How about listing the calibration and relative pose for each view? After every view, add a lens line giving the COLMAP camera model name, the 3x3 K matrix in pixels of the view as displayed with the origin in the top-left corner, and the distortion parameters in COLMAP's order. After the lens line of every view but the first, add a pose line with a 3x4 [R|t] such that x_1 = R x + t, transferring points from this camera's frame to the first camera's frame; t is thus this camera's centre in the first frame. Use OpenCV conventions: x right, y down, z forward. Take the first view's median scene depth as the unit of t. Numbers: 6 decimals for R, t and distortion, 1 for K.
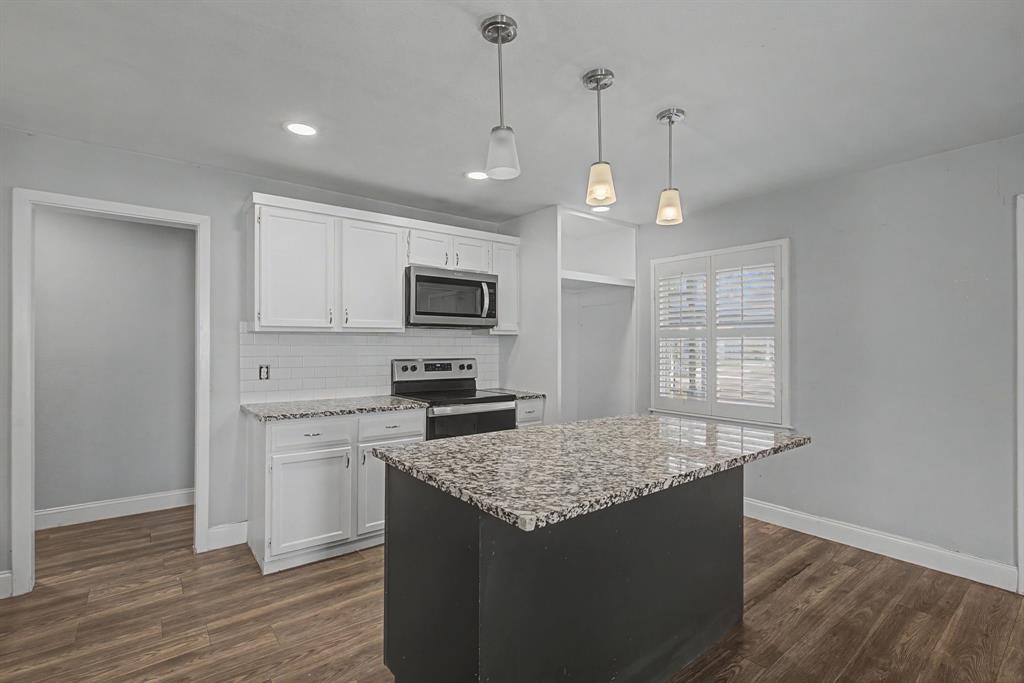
lens RADIAL K [[486.8, 0, 515.8], [0, 486.8, 343.1], [0, 0, 1]] dist [-0.013775, 0.001299]
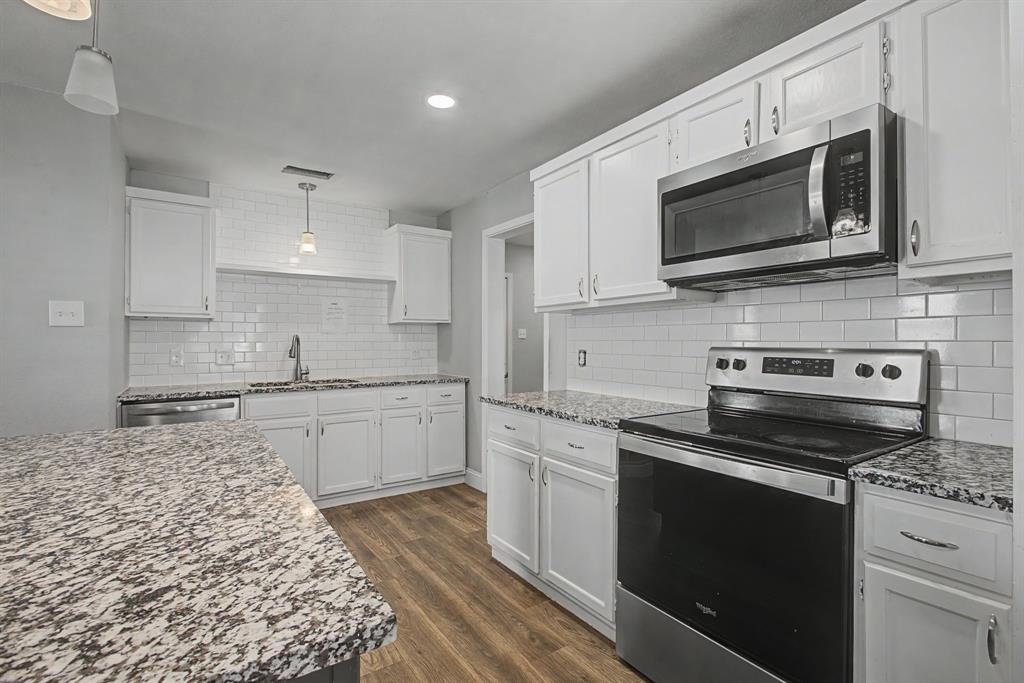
lens RADIAL K [[486.8, 0, 508.2], [0, 486.8, 342.2], [0, 0, 1]] dist [-0.013775, 0.001299]
pose [[-0.097376, -0.002676, -0.995244, 0.328853], [0.000844, 0.999996, -0.002772, 0.027919], [0.995247, -0.001110, -0.097373, 0.786676]]
